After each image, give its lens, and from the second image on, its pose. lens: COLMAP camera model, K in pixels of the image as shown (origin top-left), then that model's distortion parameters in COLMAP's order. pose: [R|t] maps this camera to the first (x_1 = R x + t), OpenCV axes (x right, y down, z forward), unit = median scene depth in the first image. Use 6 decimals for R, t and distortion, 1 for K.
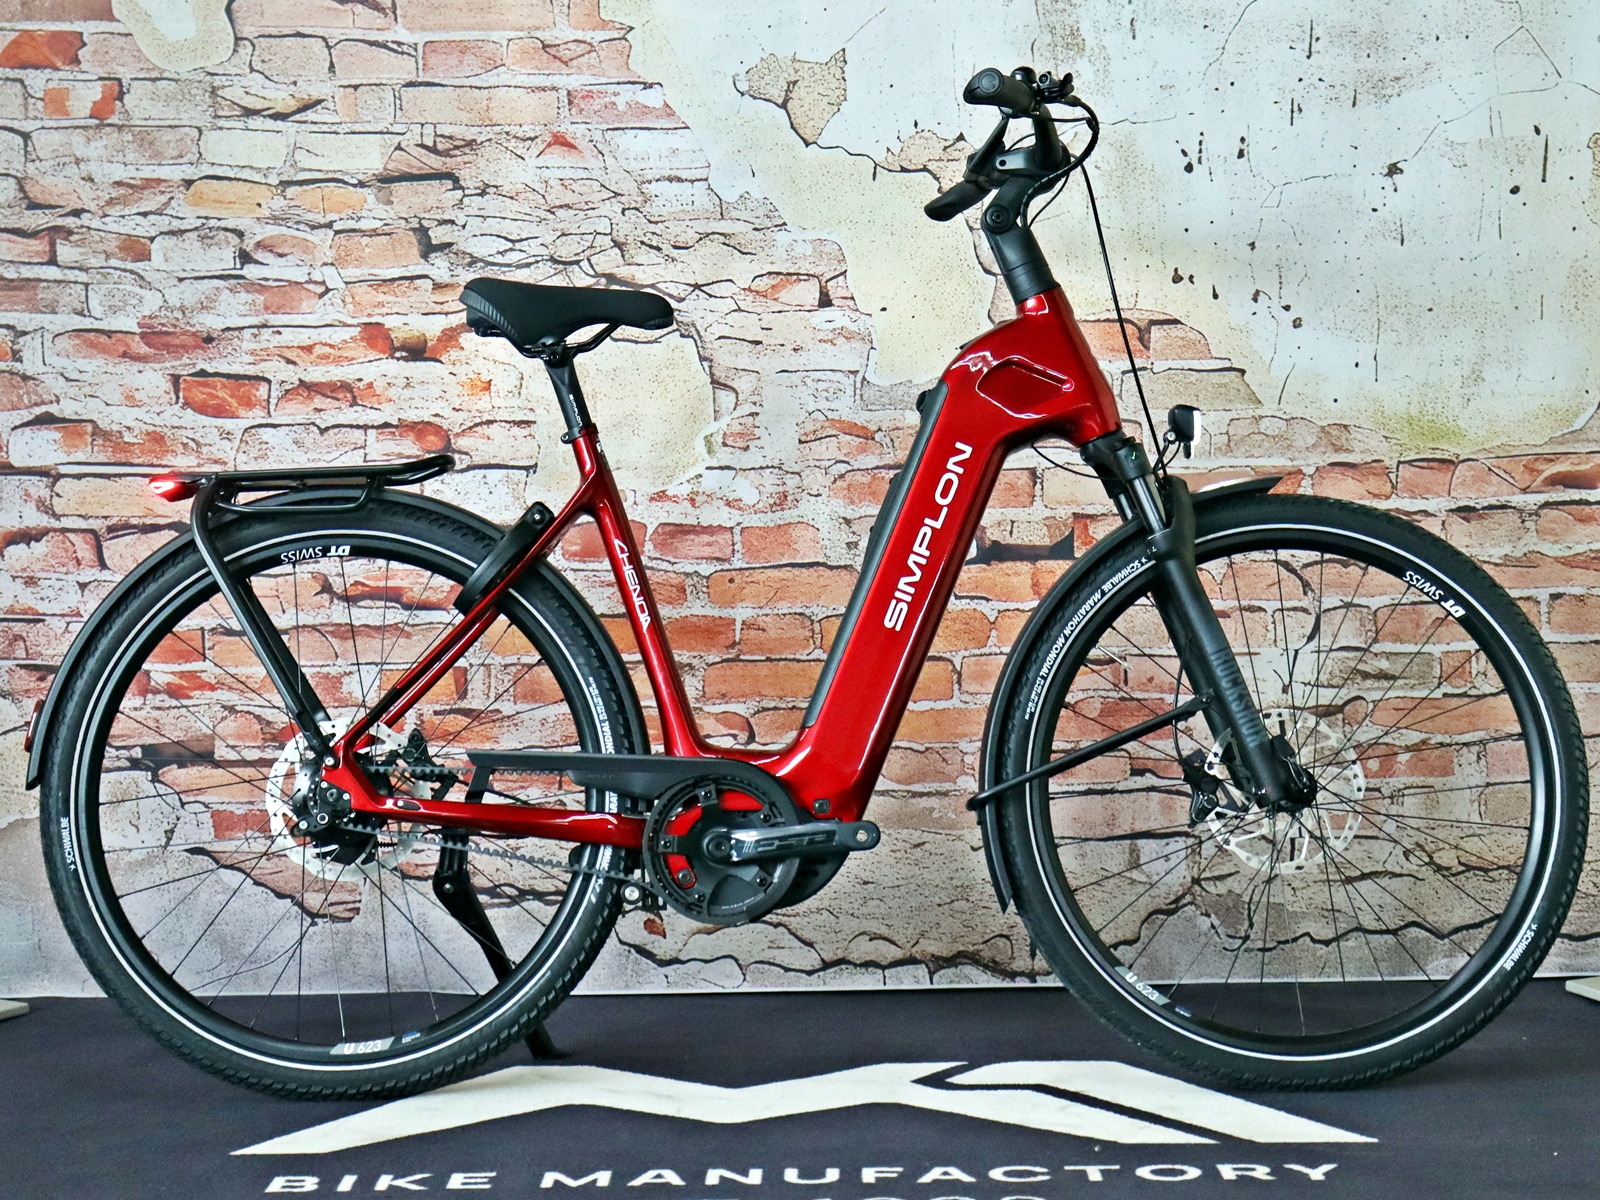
lens RADIAL K [[4116.6, 0, 900.7], [0, 4116.6, 488.0], [0, 0, 1]] dist [0.082817, 1.138260]
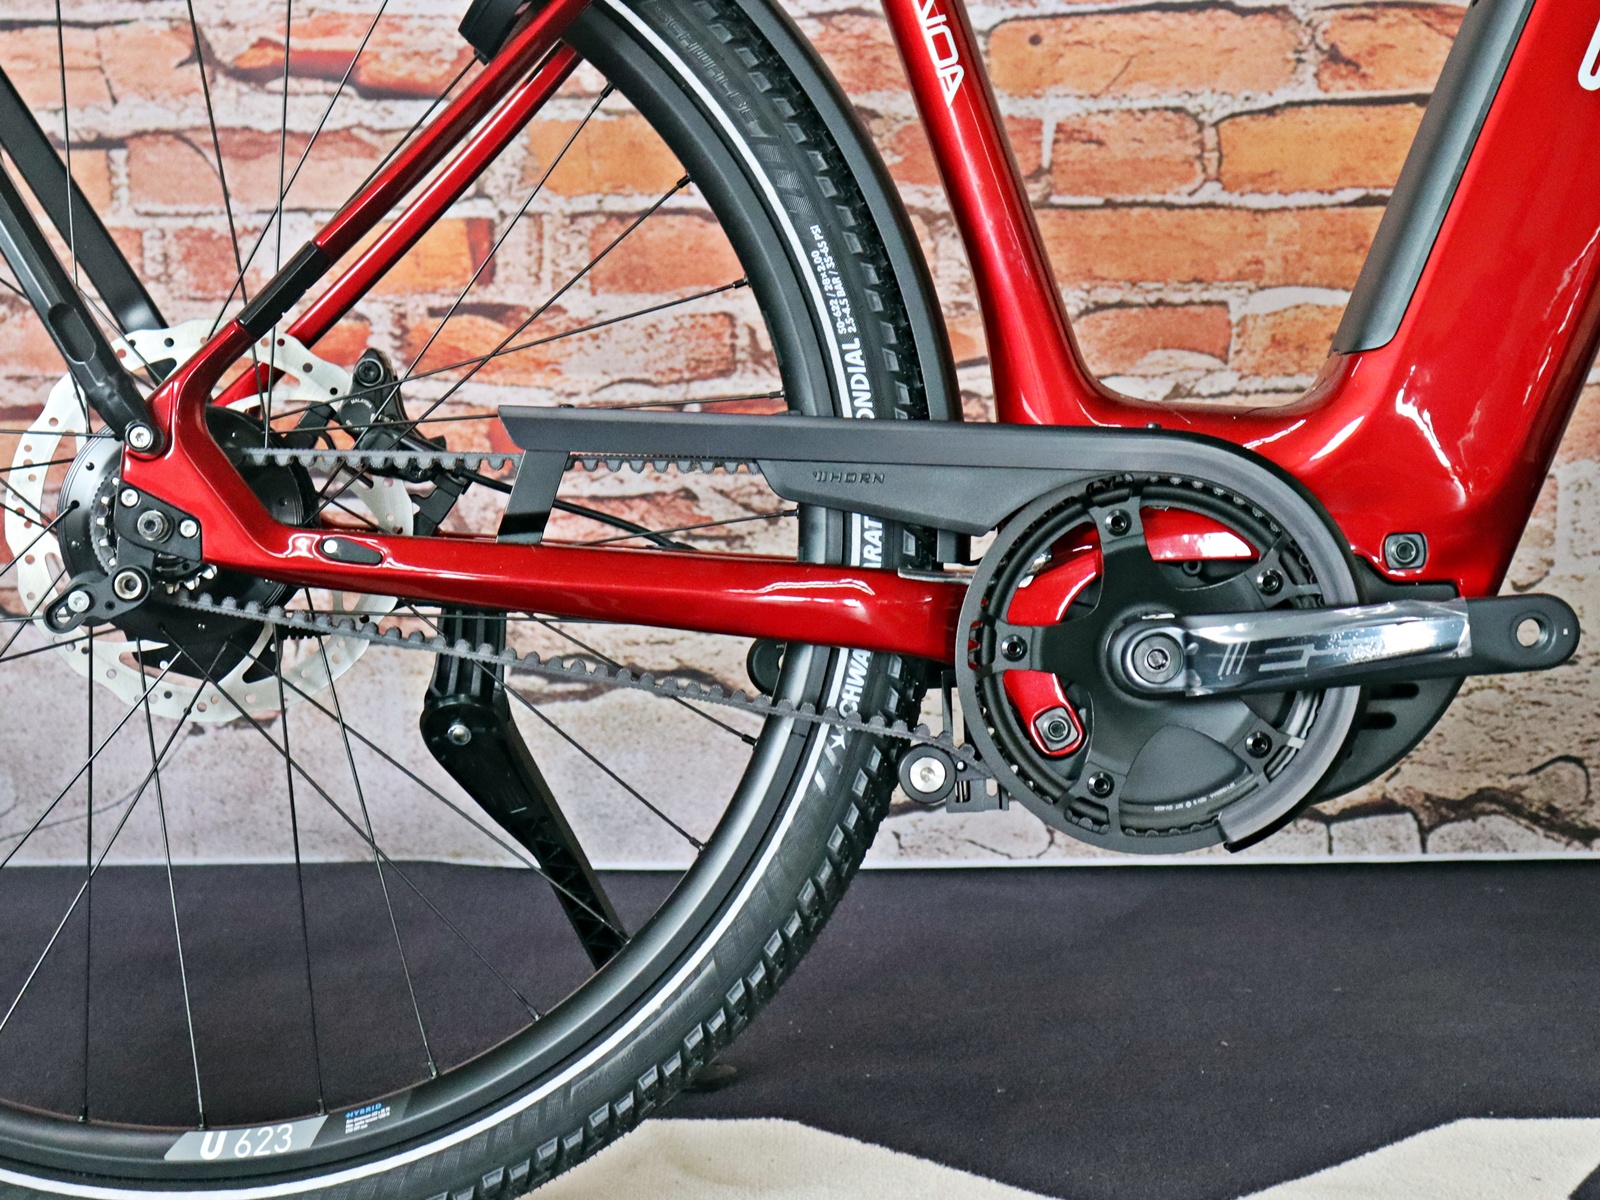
lens RADIAL K [[3274.3, 0, 843.1], [0, 3274.3, 603.1], [0, 0, 1]] dist [0.076662, 0.414174]
pose [[0.999996, 0.000692, 0.002826, -0.064865], [-0.001086, 0.989849, 0.142120, 0.033221], [-0.002699, -0.142123, 0.989845, 0.608040]]
